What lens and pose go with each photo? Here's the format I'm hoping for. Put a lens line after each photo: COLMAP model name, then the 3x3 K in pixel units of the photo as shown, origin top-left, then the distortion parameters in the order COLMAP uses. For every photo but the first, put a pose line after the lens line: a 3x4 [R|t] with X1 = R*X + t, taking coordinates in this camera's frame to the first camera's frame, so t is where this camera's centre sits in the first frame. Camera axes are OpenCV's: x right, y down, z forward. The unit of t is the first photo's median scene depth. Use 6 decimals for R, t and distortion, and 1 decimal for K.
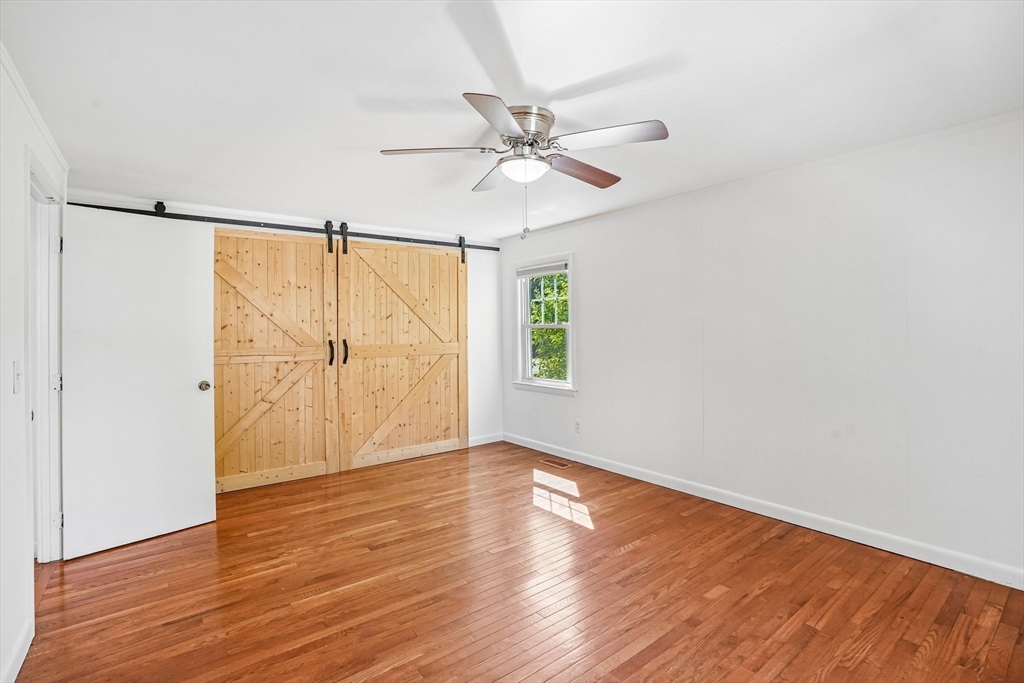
lens RADIAL K [[483.4, 0, 510.4], [0, 483.4, 324.9], [0, 0, 1]] dist [-0.055760, 0.000434]
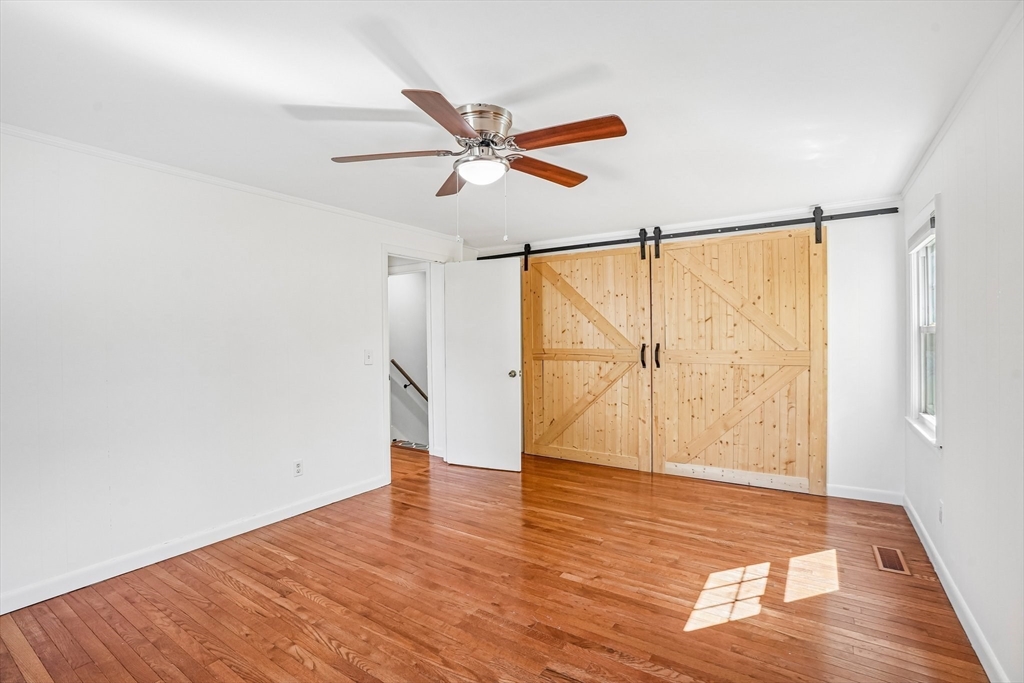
lens RADIAL K [[476.7, 0, 512.0], [0, 476.7, 341.5], [0, 0, 1]] dist [-0.066076, 0.000724]
pose [[0.310063, 0.021708, -0.950468, 0.510548], [0.012093, 0.999568, 0.026775, -0.004088], [0.950639, -0.019795, 0.309666, 0.407971]]
